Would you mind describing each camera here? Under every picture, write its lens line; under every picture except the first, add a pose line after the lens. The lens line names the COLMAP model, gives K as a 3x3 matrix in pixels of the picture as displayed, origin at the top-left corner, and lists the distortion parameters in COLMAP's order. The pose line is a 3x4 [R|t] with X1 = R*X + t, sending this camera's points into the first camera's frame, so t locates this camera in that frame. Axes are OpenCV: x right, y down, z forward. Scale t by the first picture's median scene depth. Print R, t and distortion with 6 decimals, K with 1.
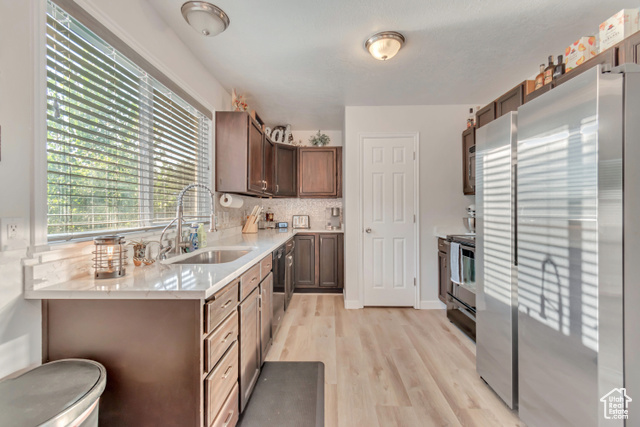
lens RADIAL K [[282.7, 0, 321.8], [0, 282.7, 211.2], [0, 0, 1]] dist [0.011061, -0.001067]
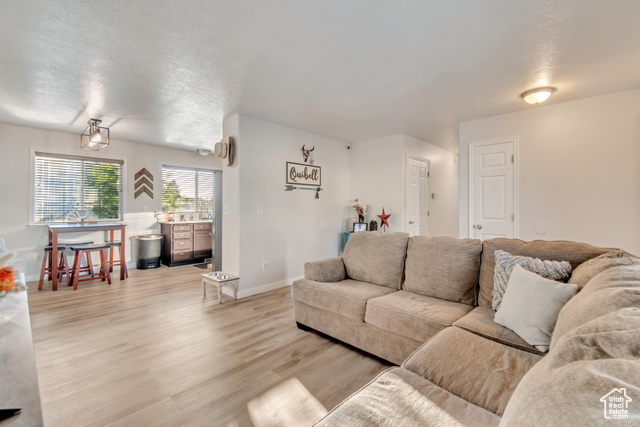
lens RADIAL K [[282.7, 0, 325.6], [0, 282.7, 204.6], [0, 0, 1]] dist [0.011061, -0.001067]
pose [[0.749456, -0.006780, -0.662019, 4.840869], [-0.004099, 0.999881, -0.014881, 0.021367], [0.662041, 0.013866, 0.749339, -0.955251]]
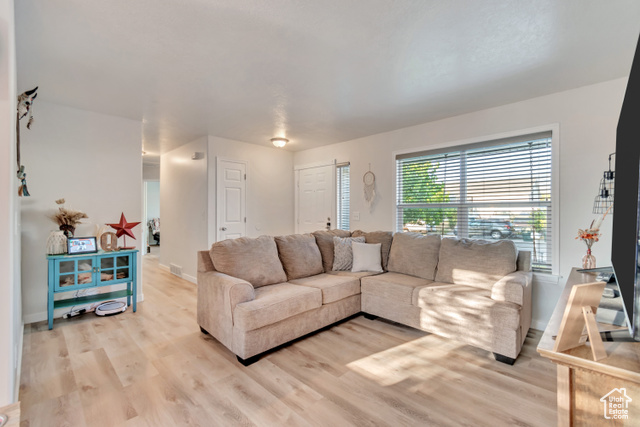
lens RADIAL K [[282.7, 0, 323.8], [0, 282.7, 212.1], [0, 0, 1]] dist [0.011061, -0.001067]
pose [[0.679336, -0.001814, 0.733825, 1.650648], [0.003379, 0.999994, -0.000657, -0.005667], [-0.733819, 0.002926, 0.679338, -0.982940]]
